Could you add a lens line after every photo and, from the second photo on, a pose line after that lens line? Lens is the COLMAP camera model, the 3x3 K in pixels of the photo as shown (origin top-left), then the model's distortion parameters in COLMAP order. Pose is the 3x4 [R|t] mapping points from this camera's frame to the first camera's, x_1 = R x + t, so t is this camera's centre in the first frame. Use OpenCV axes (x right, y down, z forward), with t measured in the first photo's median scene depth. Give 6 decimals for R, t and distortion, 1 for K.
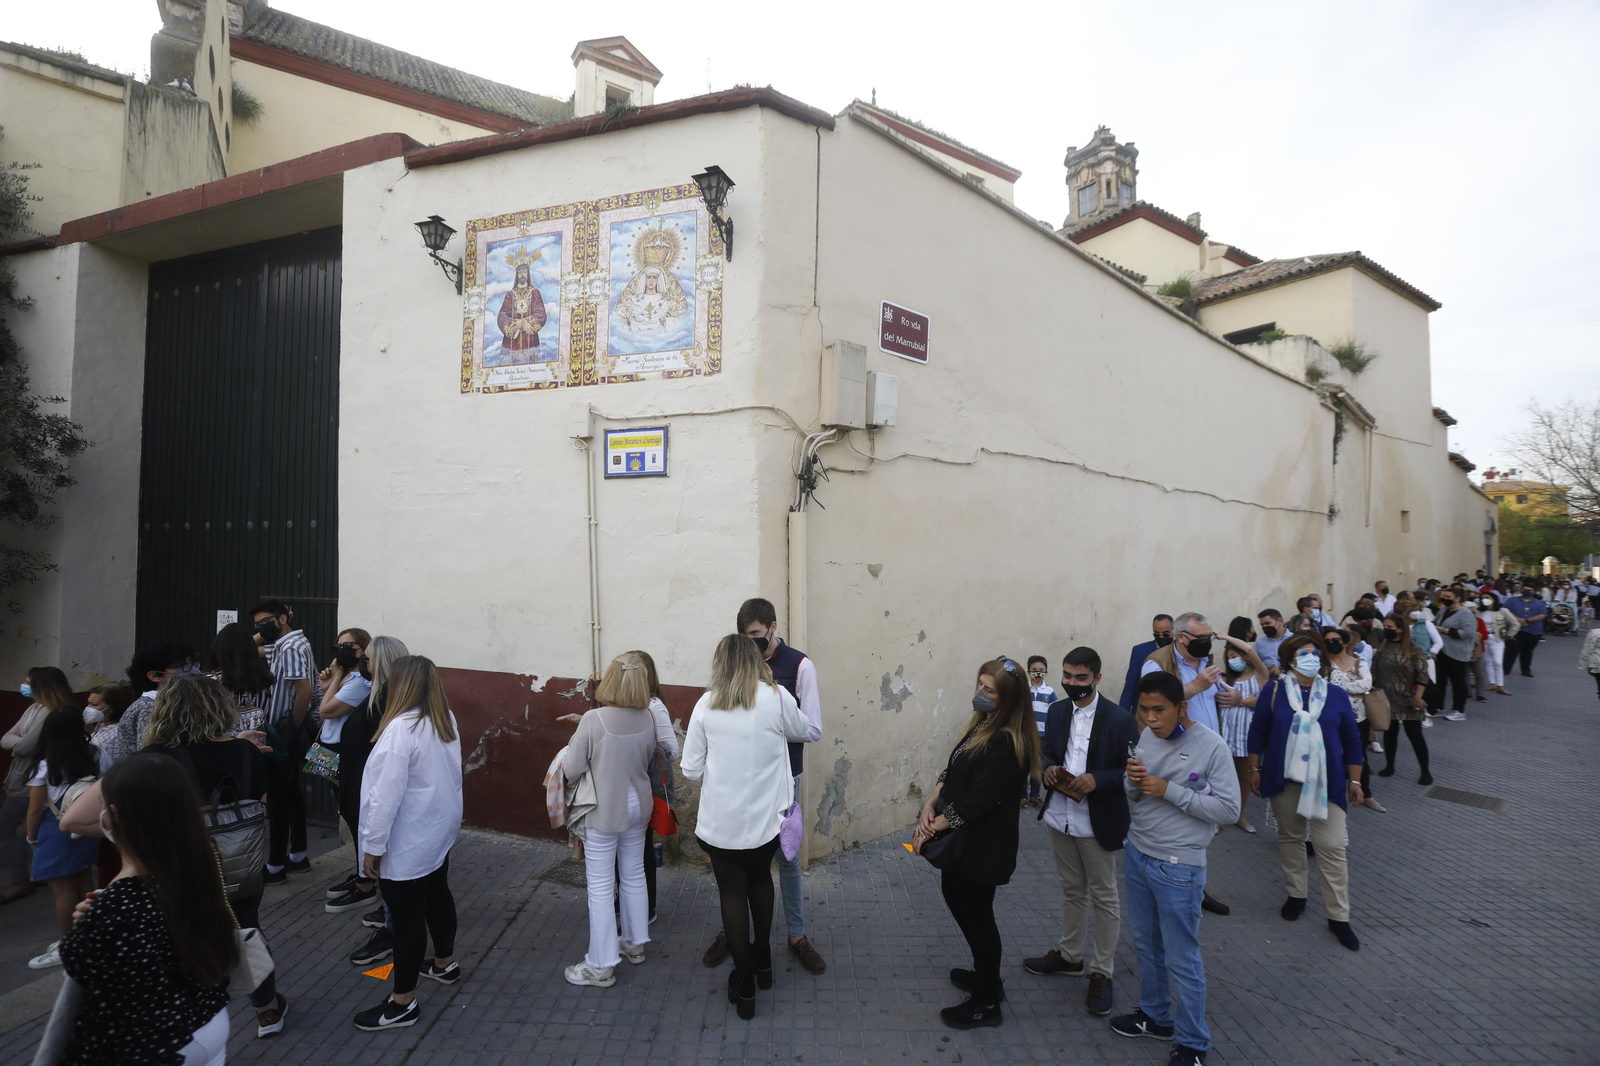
lens RADIAL K [[760.8, 0, 793.1], [0, 760.8, 532.7], [0, 0, 1]] dist [-0.063539, 0.026792]
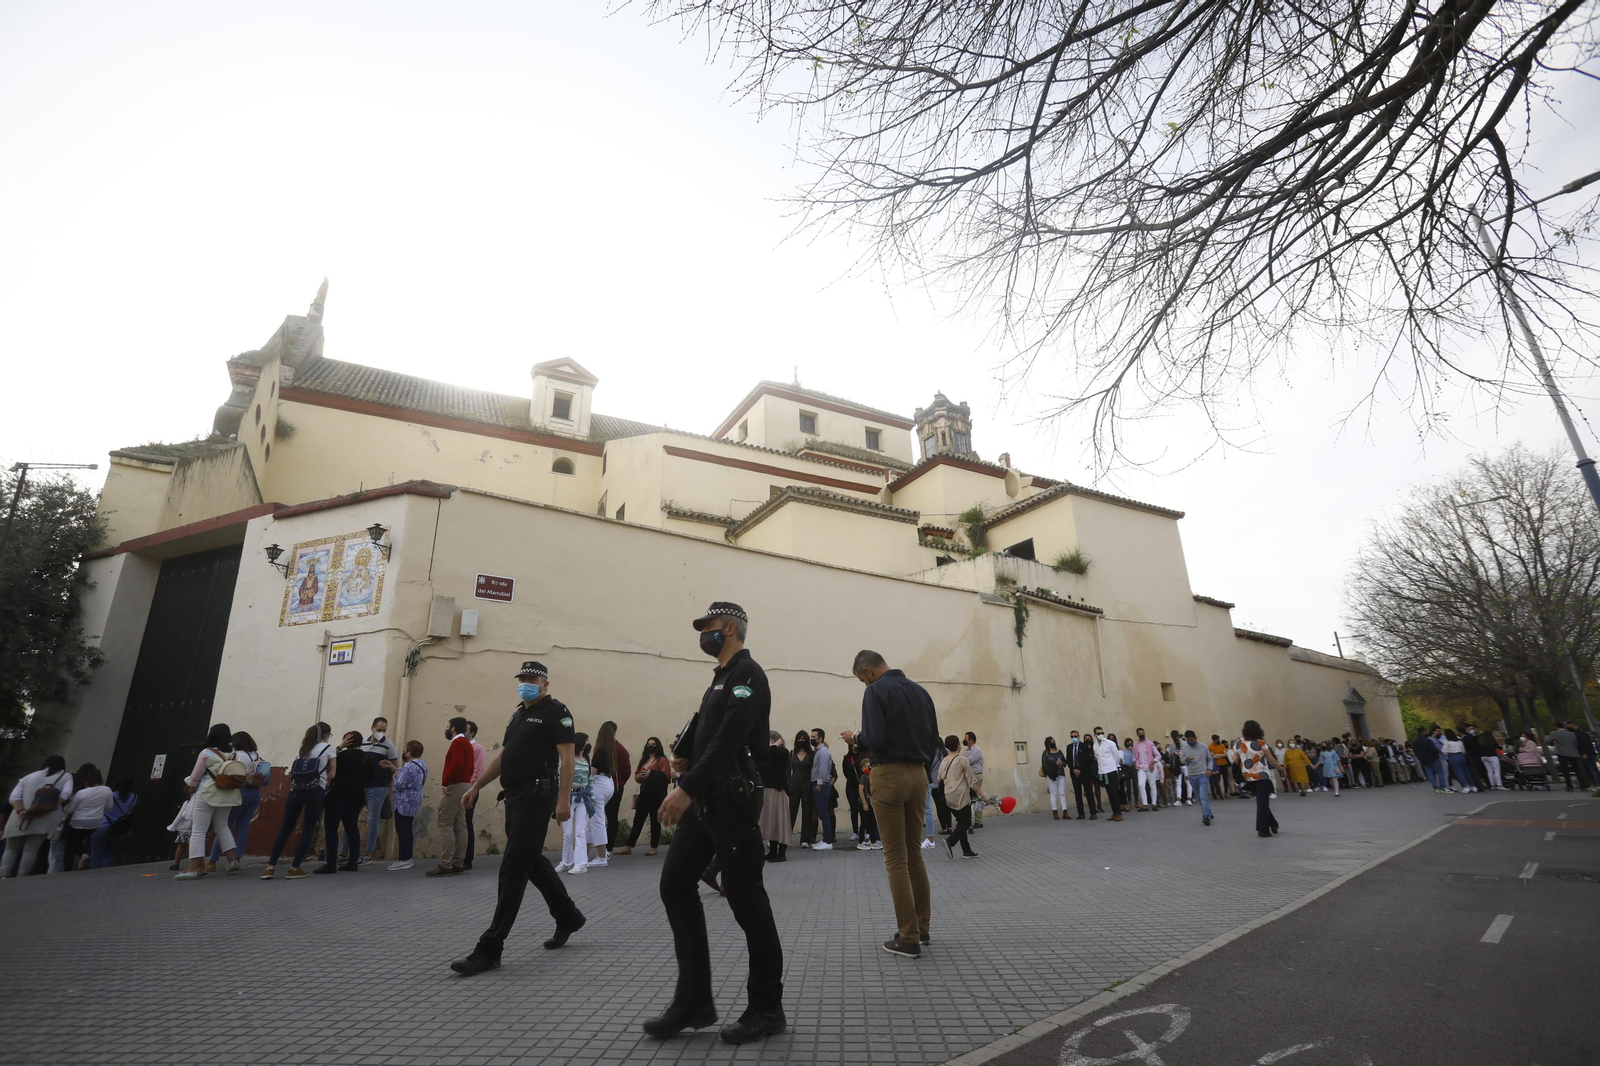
lens RADIAL K [[752.8, 0, 793.8], [0, 752.8, 524.9], [0, 0, 1]] dist [-0.076582, 0.041664]
pose [[0.997426, -0.053207, -0.048062, 0.783660], [0.037026, 0.956242, -0.290223, 0.131766], [0.061401, 0.287696, 0.955751, -0.659079]]
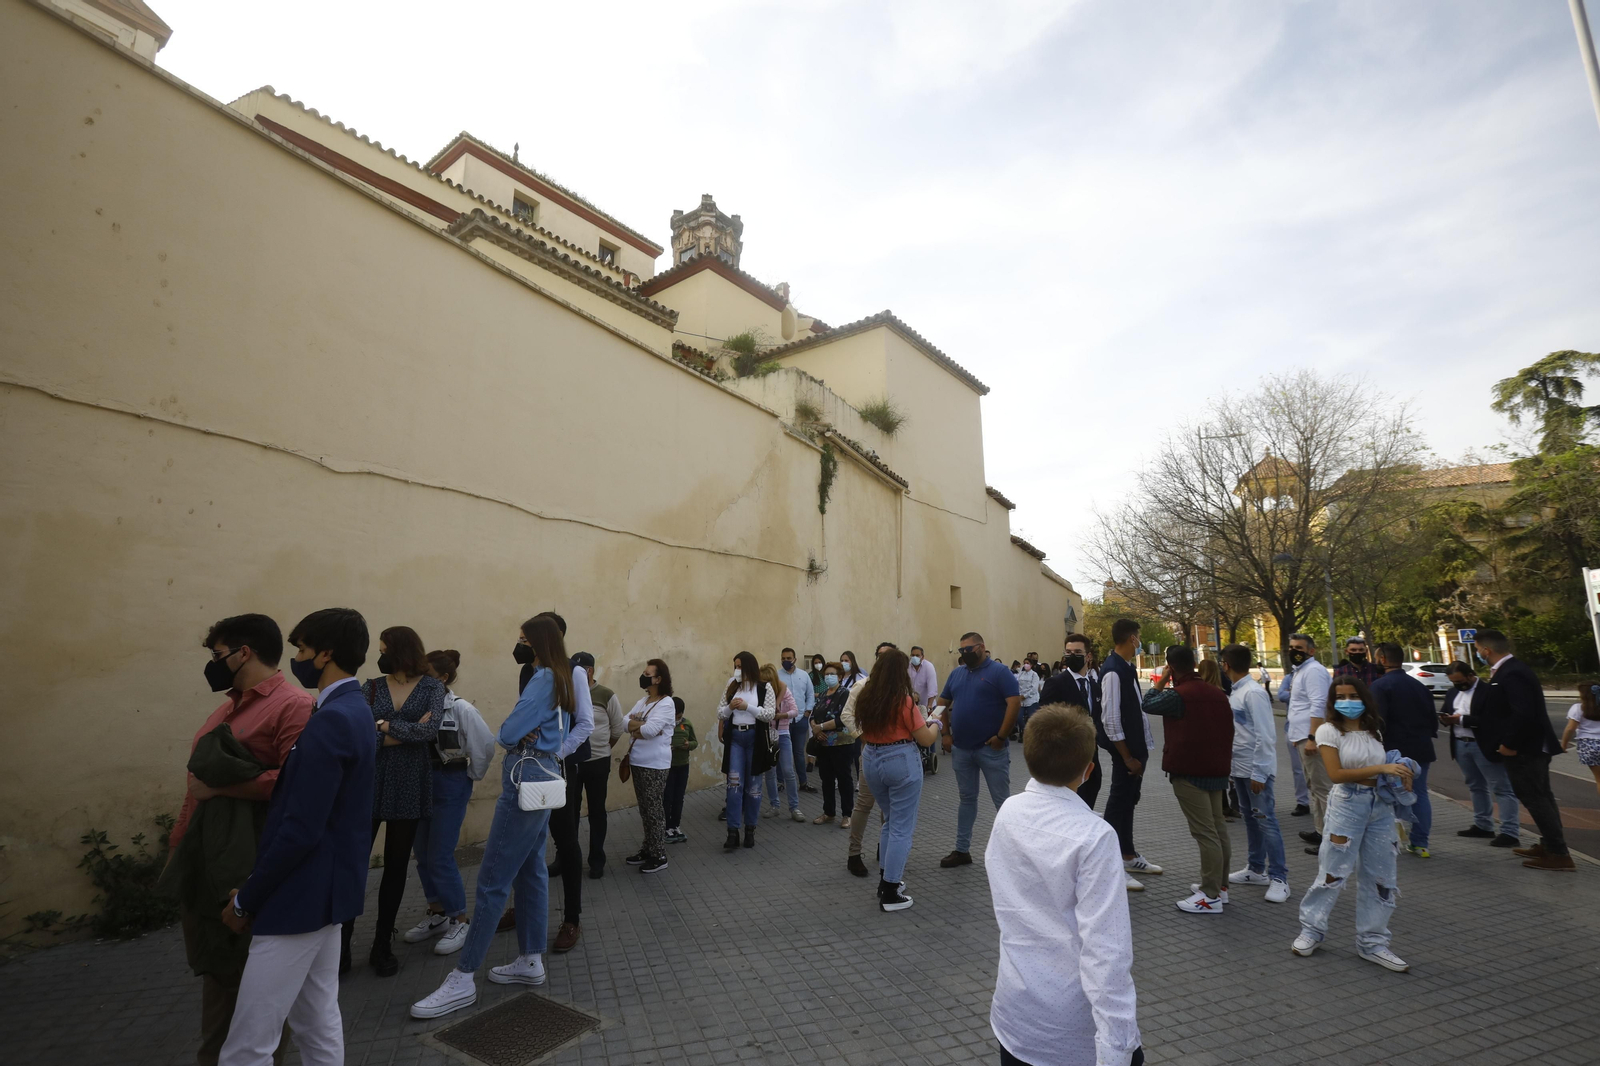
lens RADIAL K [[752.8, 0, 793.8], [0, 752.8, 524.9], [0, 0, 1]] dist [-0.076582, 0.041664]
pose [[0.940680, 0.052530, 0.335205, 0.788726], [-0.003751, 0.989492, -0.144538, 0.088073], [-0.339275, 0.134707, 0.930992, 0.395297]]
